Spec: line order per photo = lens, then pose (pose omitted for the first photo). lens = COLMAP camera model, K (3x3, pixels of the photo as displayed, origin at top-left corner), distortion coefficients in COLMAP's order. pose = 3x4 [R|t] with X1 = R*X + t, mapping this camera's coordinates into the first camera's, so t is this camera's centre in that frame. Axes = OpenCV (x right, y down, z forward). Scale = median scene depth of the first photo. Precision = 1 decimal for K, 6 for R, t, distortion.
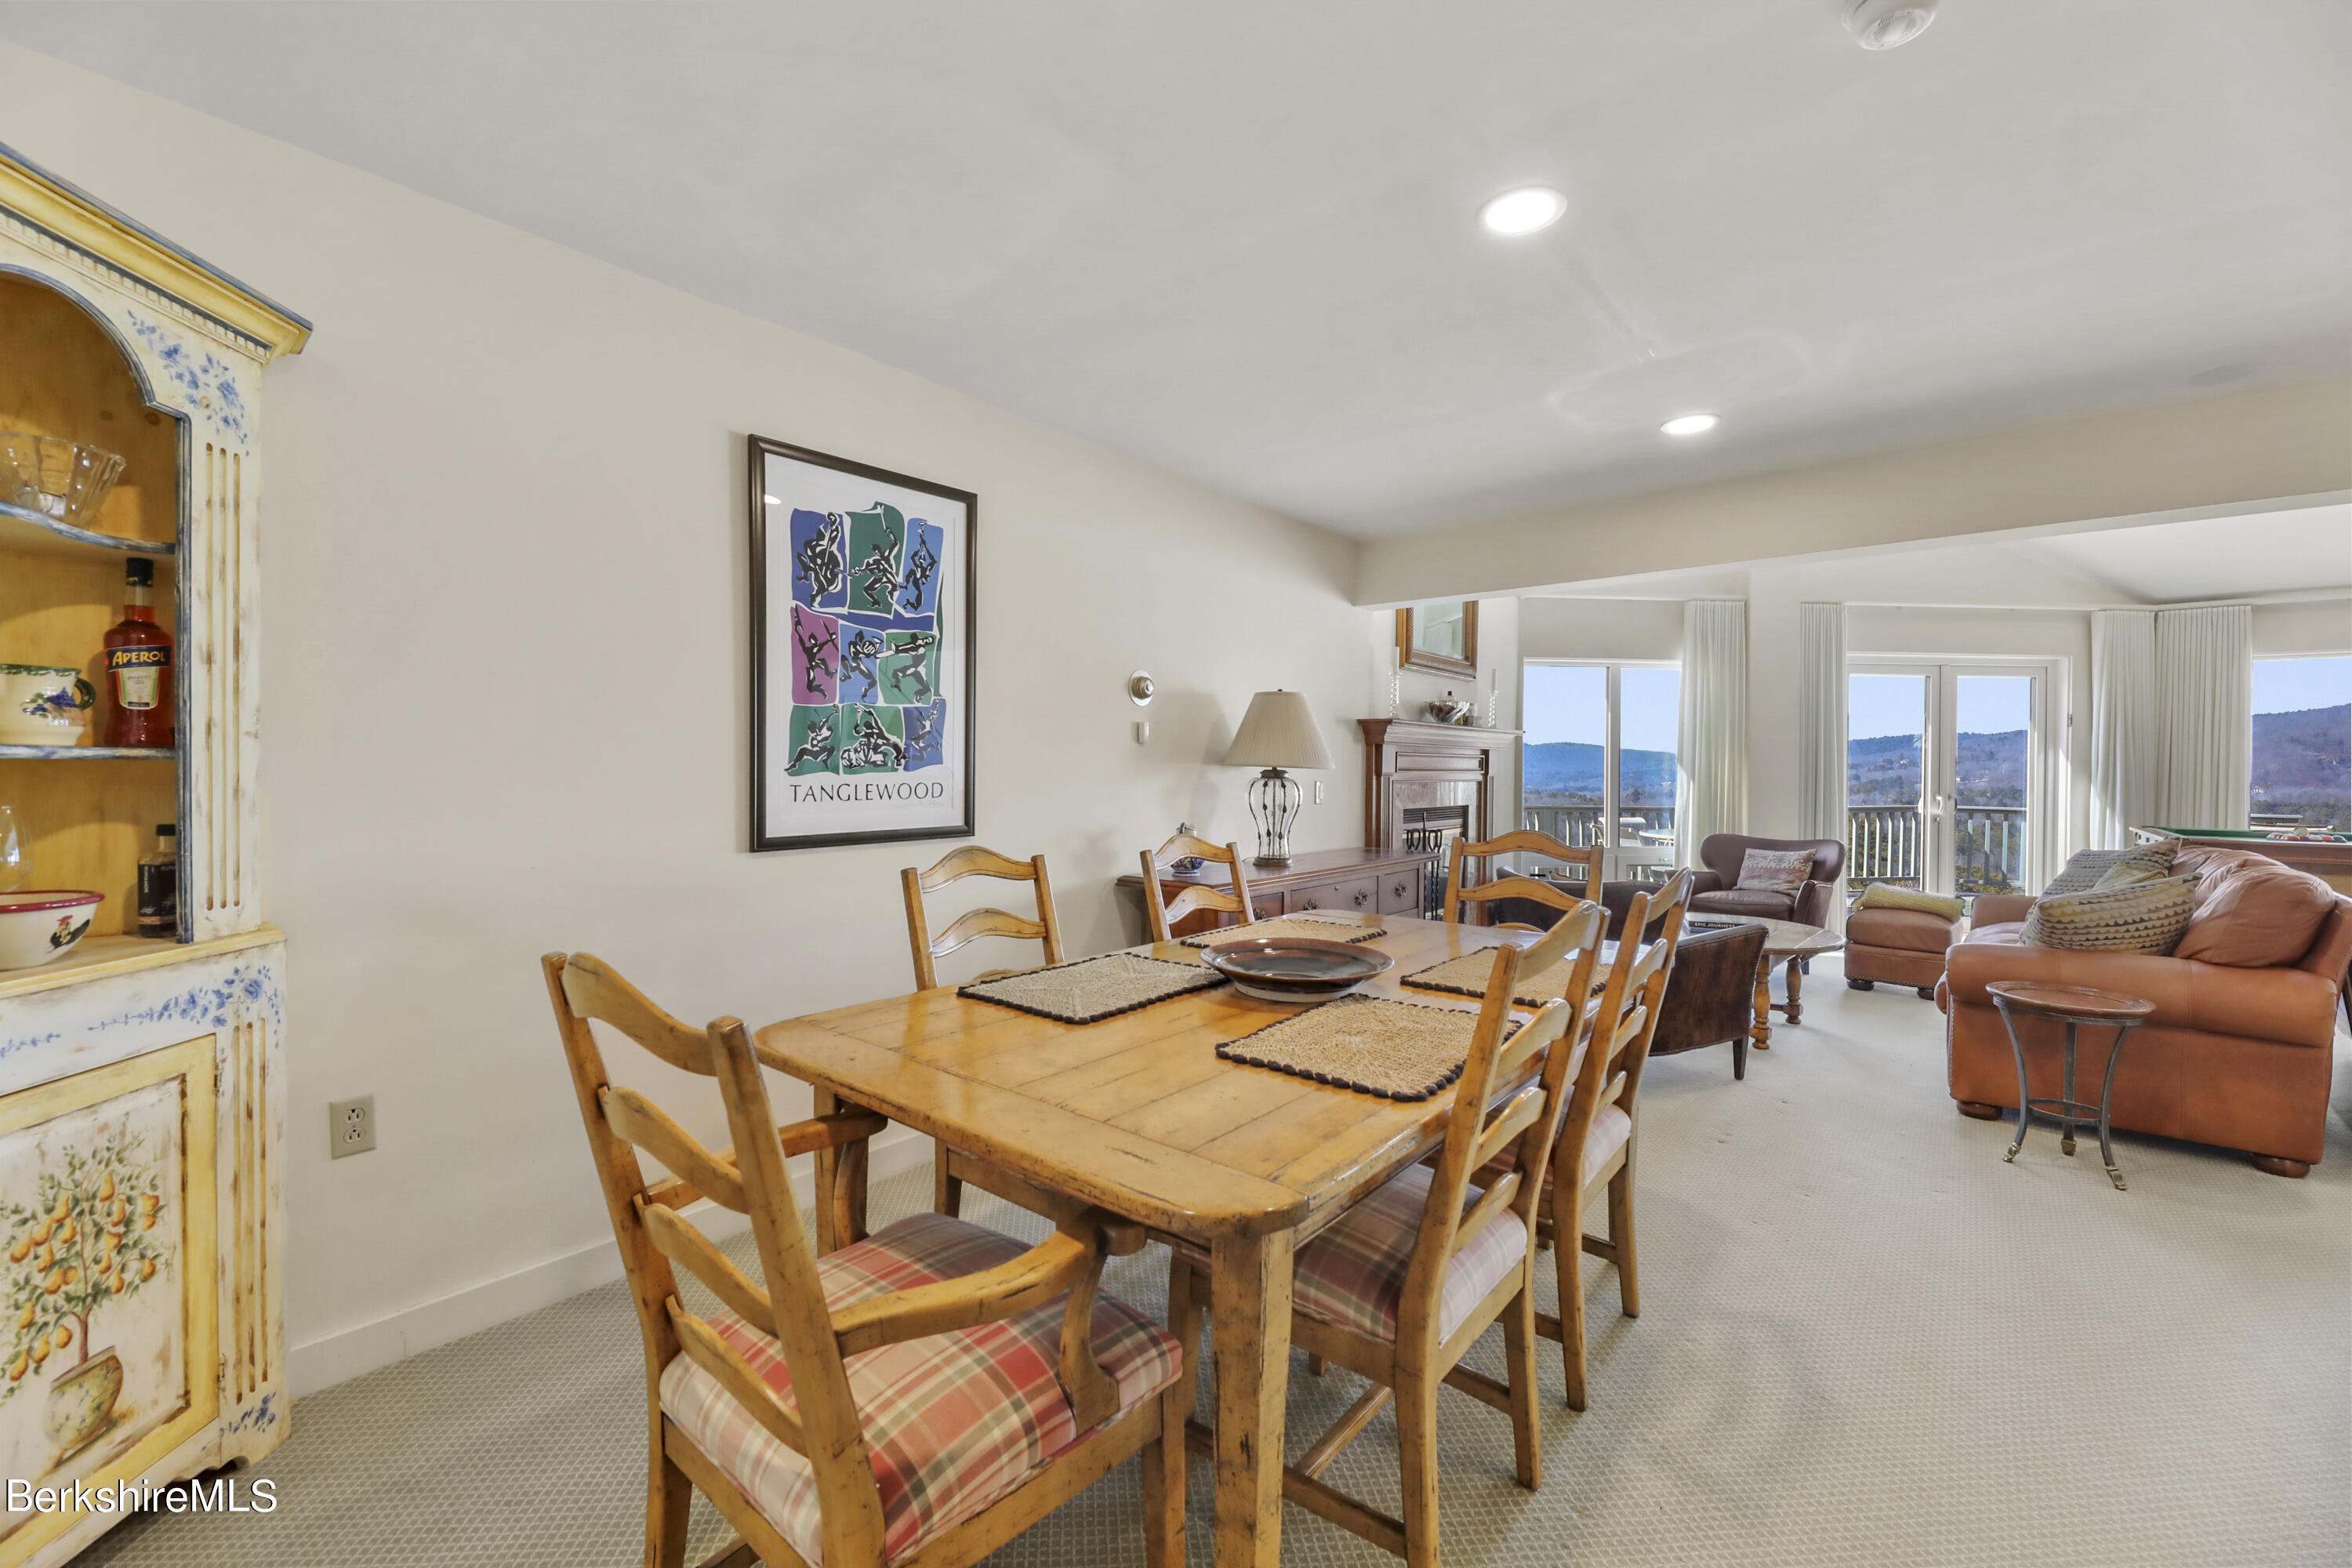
lens RADIAL K [[960.5, 0, 1167.5], [0, 960.5, 780.0], [0, 0, 1]] dist [0.000885, -0.002737]
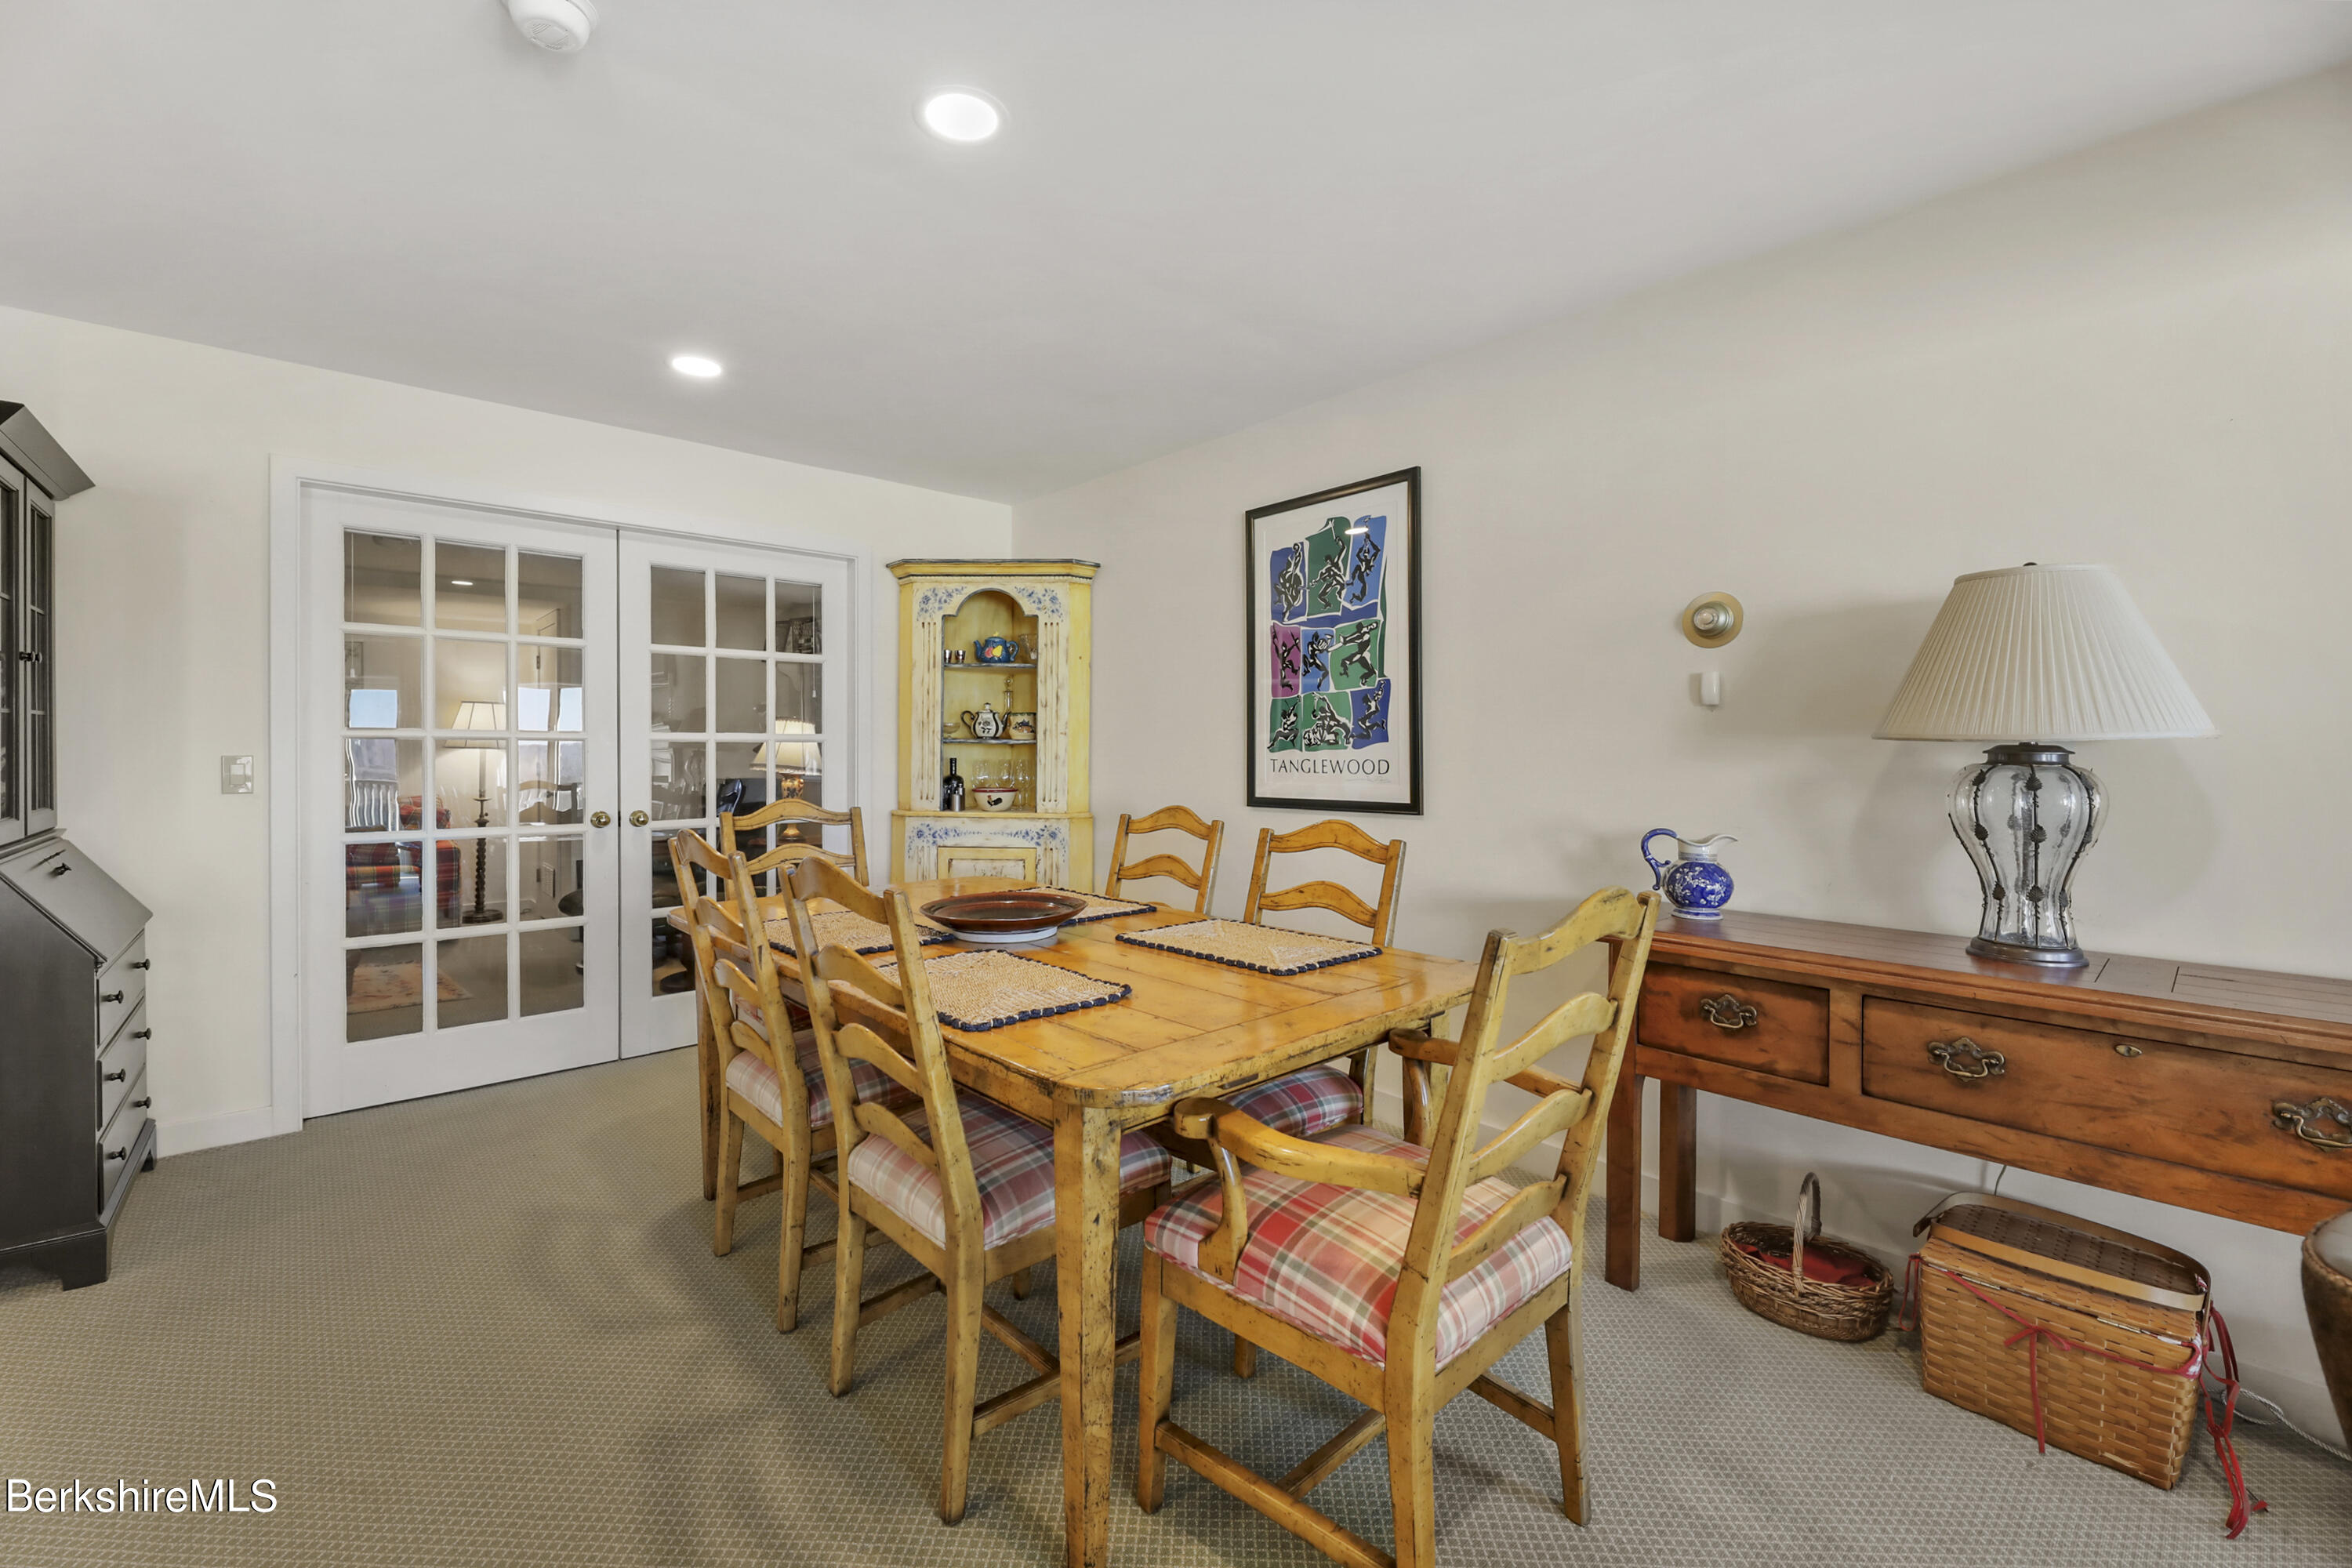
lens RADIAL K [[960.5, 0, 1137.6], [0, 960.5, 753.4], [0, 0, 1]] dist [0.000885, -0.002737]
pose [[-0.151358, -0.001366, -0.988478, 0.882919], [-0.015630, 0.999877, 0.001012, -0.000945], [0.988355, 0.015603, -0.151361, 0.943405]]
